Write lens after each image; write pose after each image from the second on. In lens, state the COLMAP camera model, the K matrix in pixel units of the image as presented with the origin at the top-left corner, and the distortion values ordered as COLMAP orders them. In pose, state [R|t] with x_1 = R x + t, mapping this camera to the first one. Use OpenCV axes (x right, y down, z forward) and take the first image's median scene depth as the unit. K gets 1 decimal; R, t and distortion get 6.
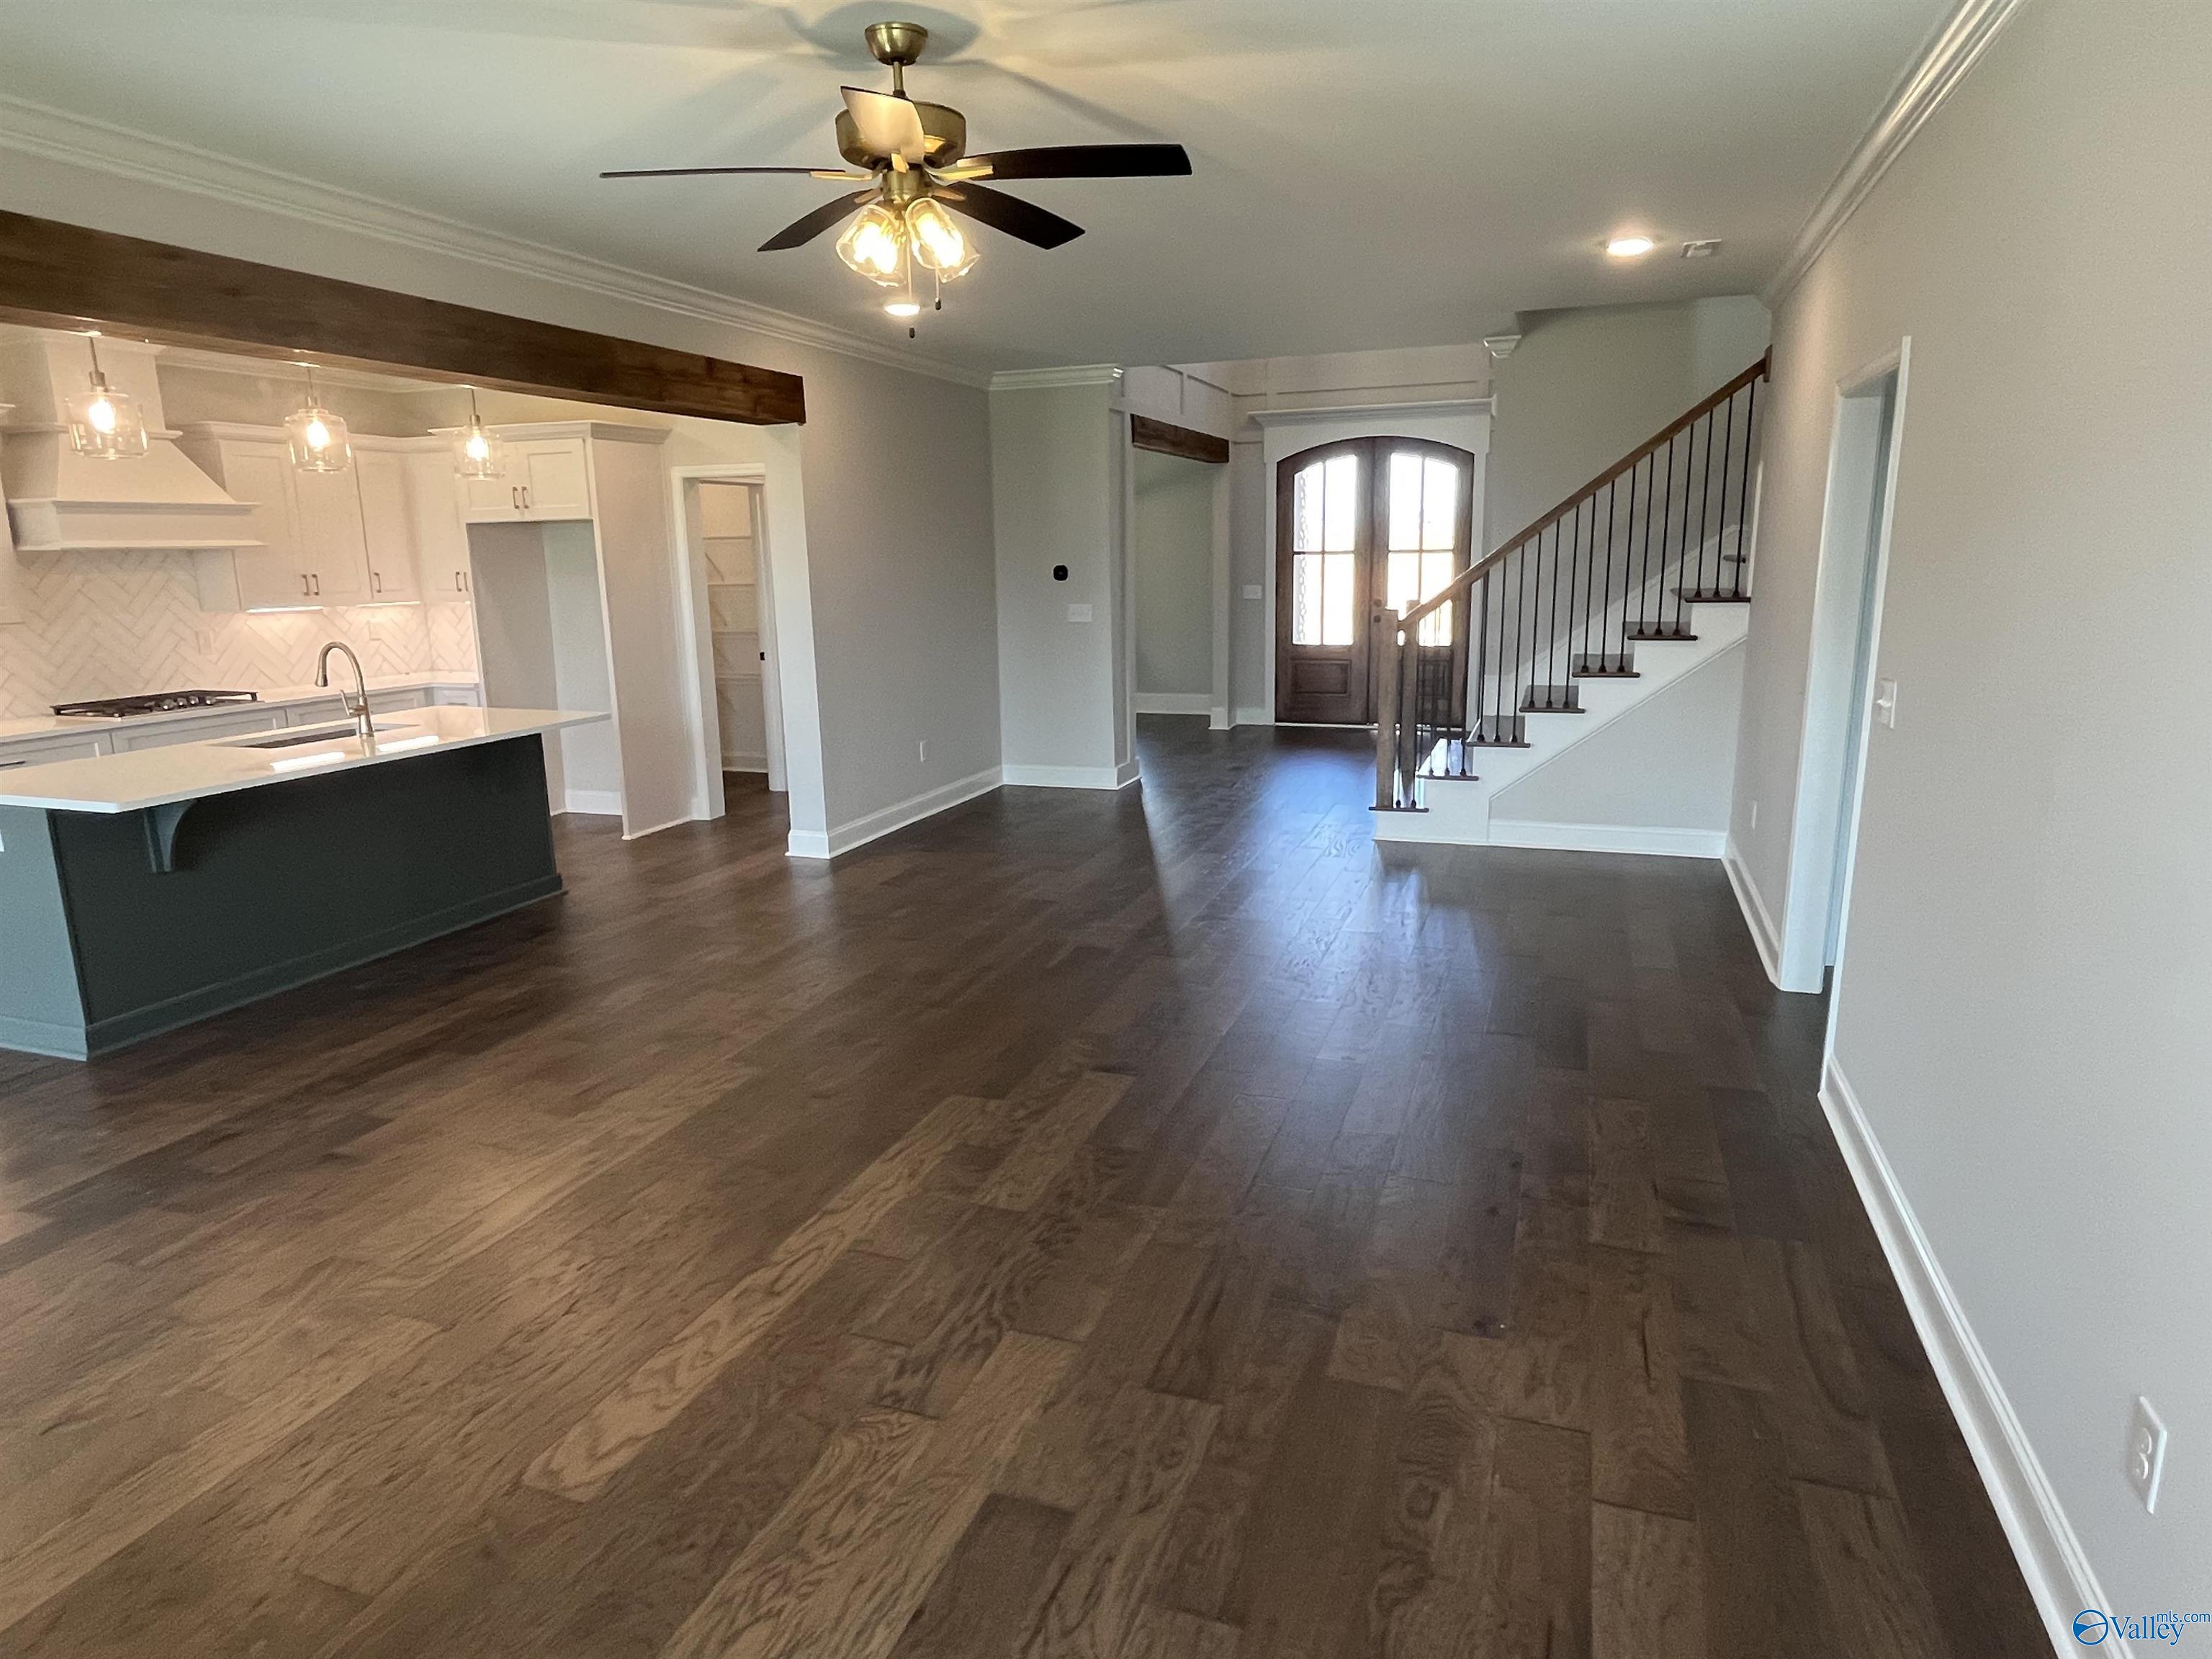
lens RADIAL K [[1313.9, 0, 1106.0], [0, 1313.9, 829.5], [0, 0, 1]] dist [-0.002853, -0.000474]
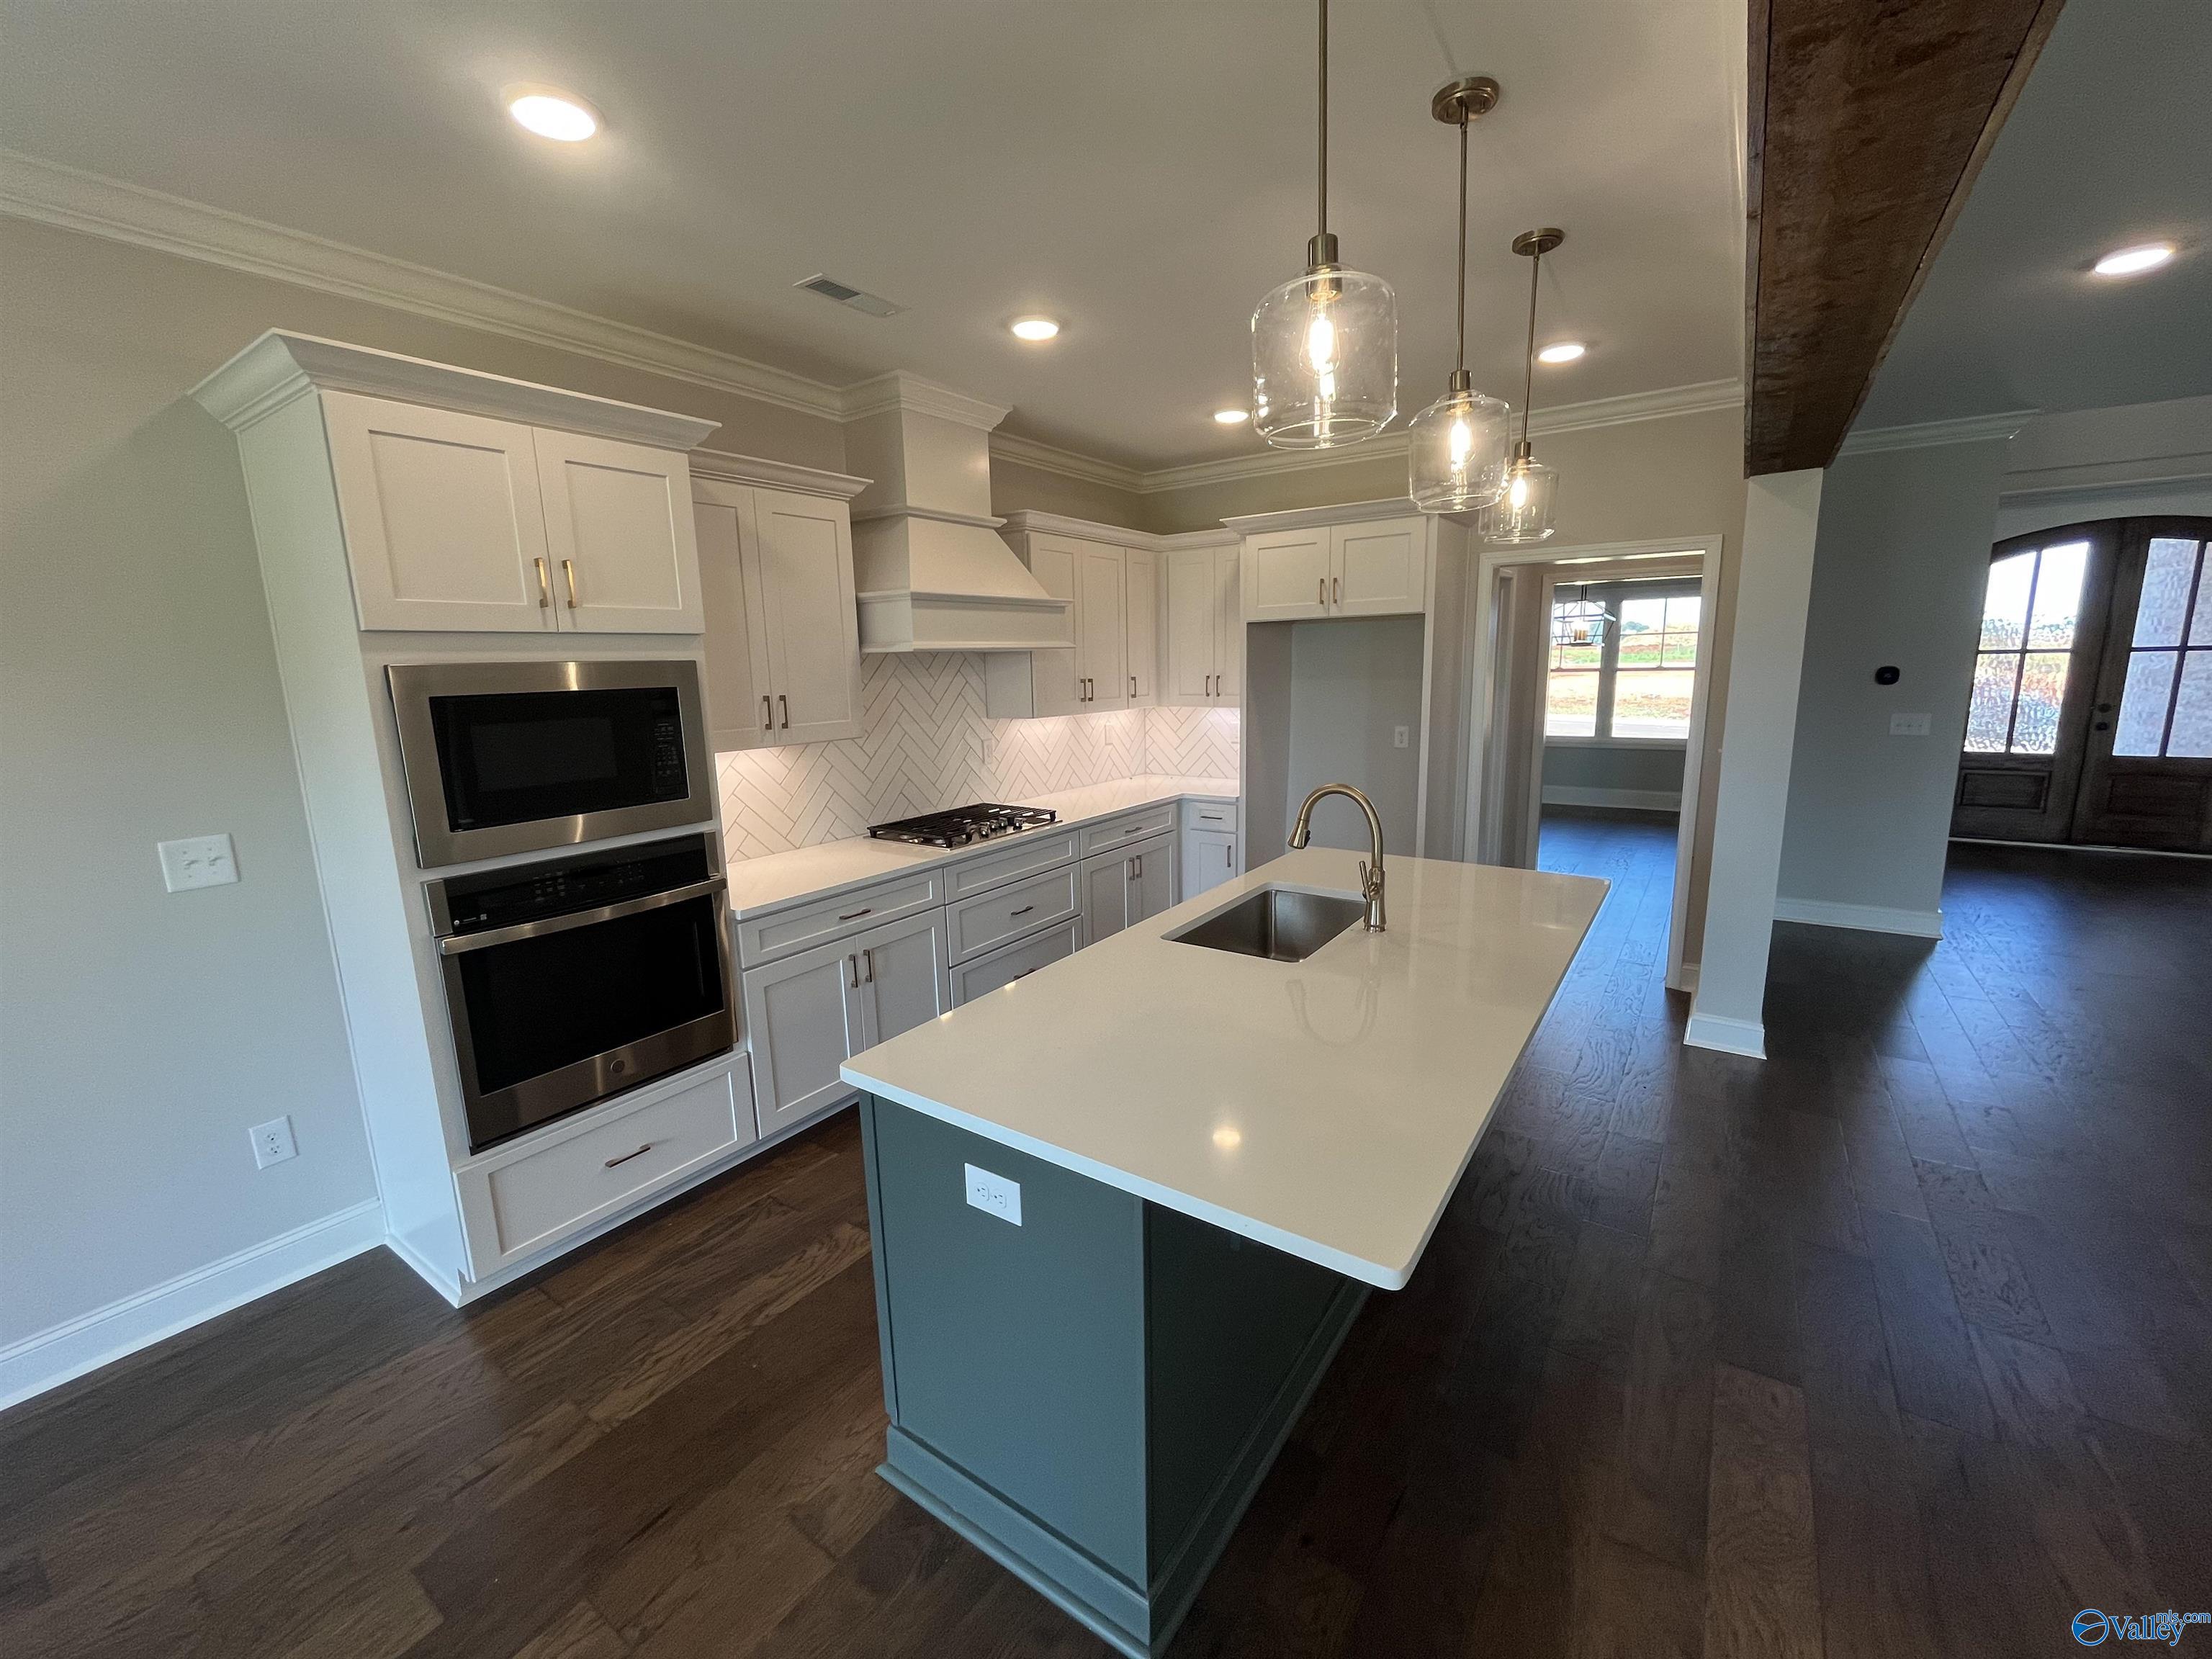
lens RADIAL K [[908.1, 0, 1106.0], [0, 908.1, 829.5], [0, 0, 1]] dist [-0.001147, 0.000279]
pose [[0.963423, 0.043343, -0.264456, -0.447826], [-0.049117, 0.998676, -0.015257, -0.083953], [0.263445, 0.027689, 0.964277, 0.412370]]
